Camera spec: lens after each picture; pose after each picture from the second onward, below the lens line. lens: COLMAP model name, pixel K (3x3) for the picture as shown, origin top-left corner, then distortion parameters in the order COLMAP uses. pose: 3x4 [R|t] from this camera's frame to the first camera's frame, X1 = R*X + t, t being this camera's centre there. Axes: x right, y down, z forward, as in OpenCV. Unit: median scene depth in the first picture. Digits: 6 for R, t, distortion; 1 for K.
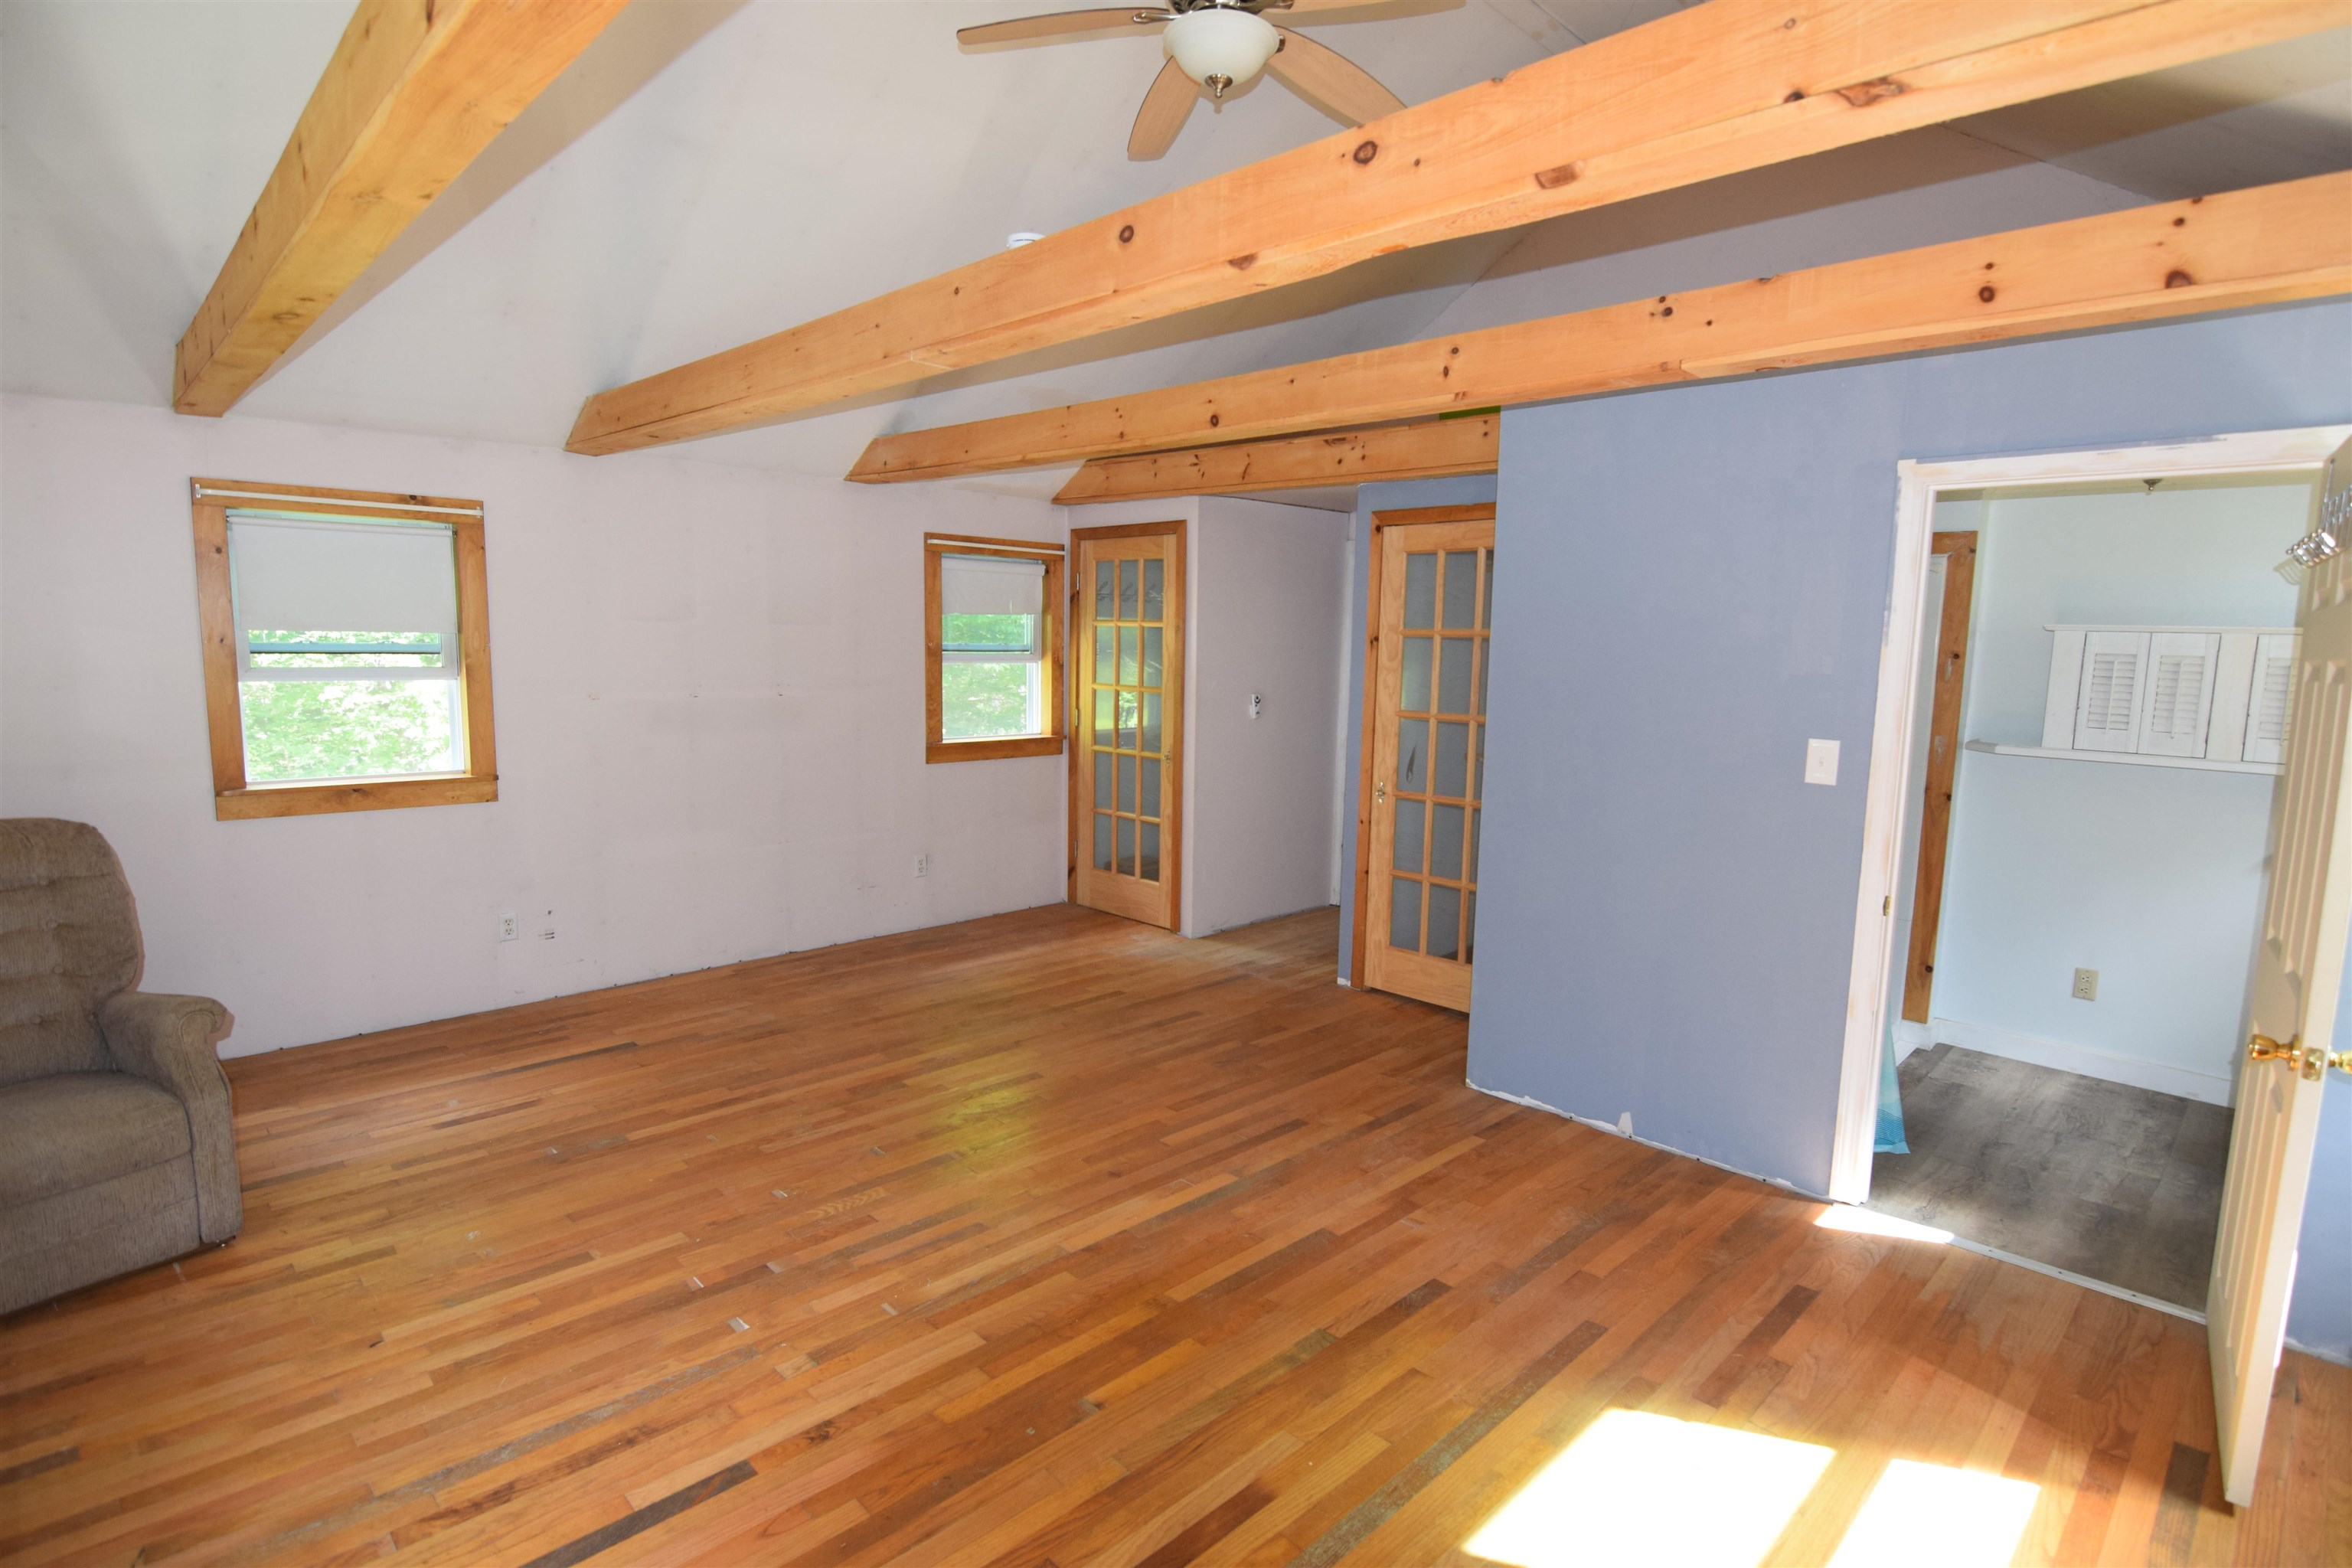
lens RADIAL K [[1172.6, 0, 1180.0], [0, 1172.6, 787.2], [0, 0, 1]] dist [-0.018979, -0.000210]
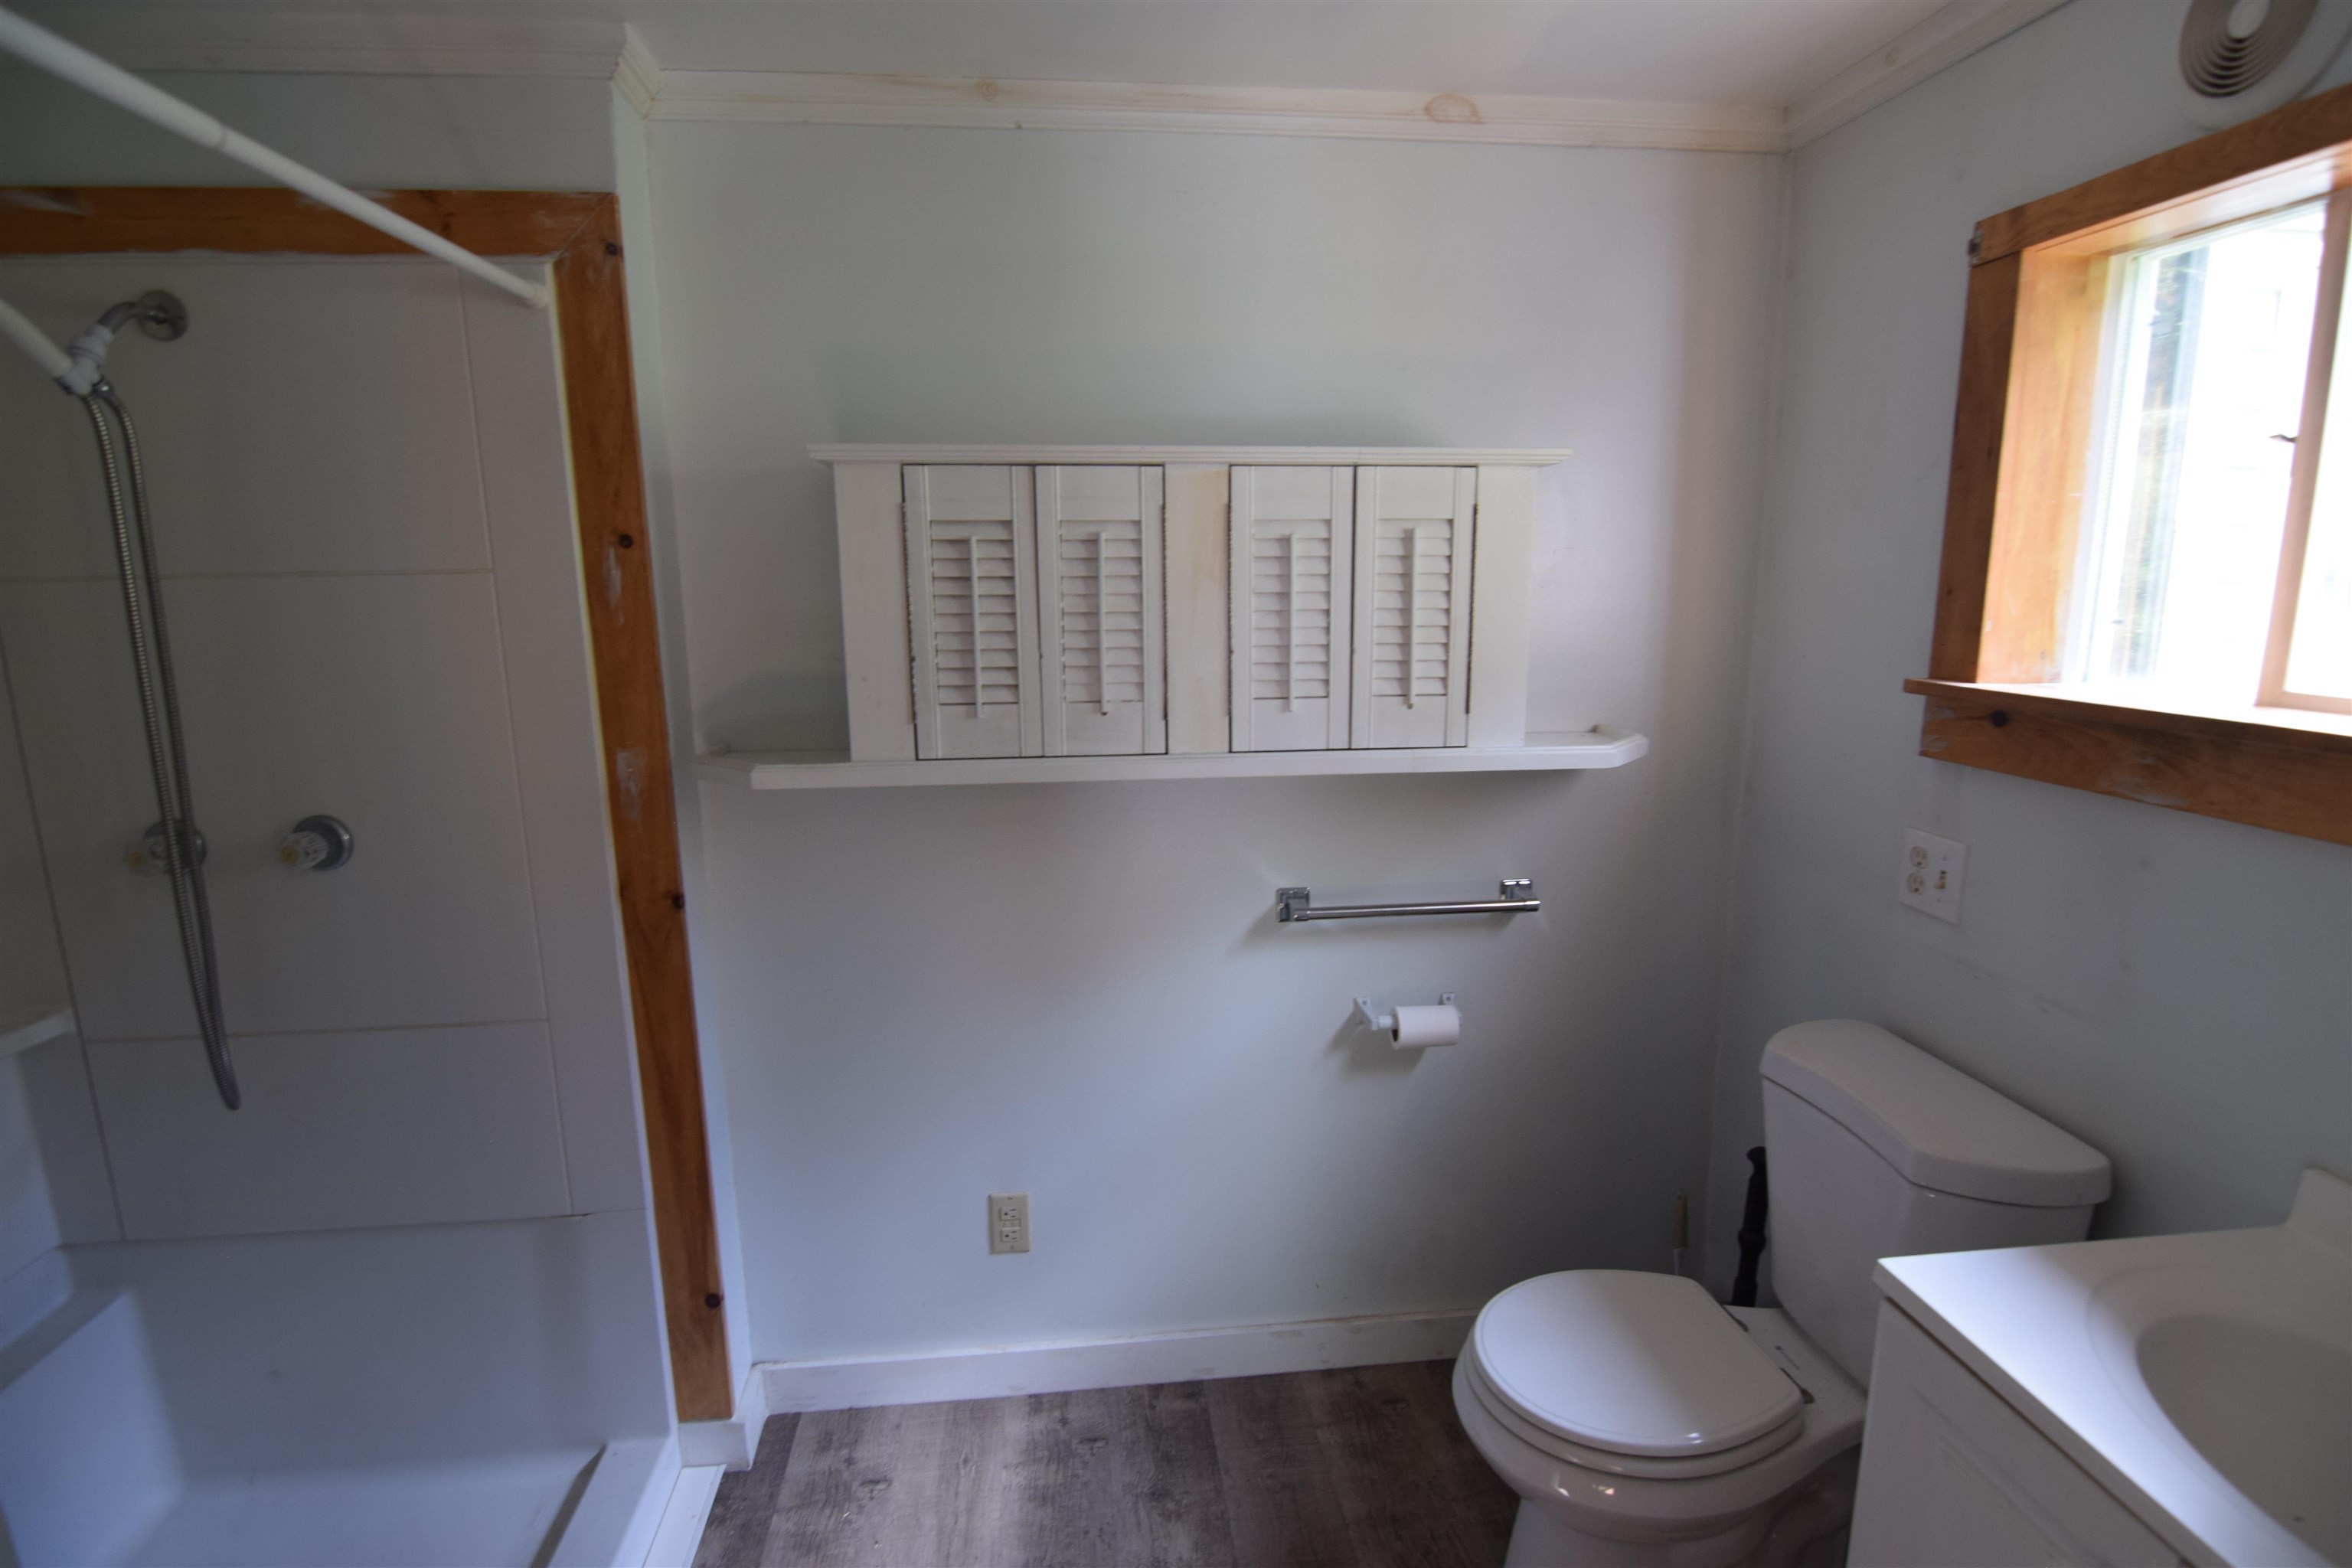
lens RADIAL K [[1172.6, 0, 1178.2], [0, 1172.6, 782.0], [0, 0, 1]] dist [-0.018979, -0.000210]
pose [[0.612699, -0.175021, 0.770693, 0.516351], [0.123248, 0.984399, 0.125570, -0.067267], [-0.780647, 0.018050, 0.624711, 0.683448]]
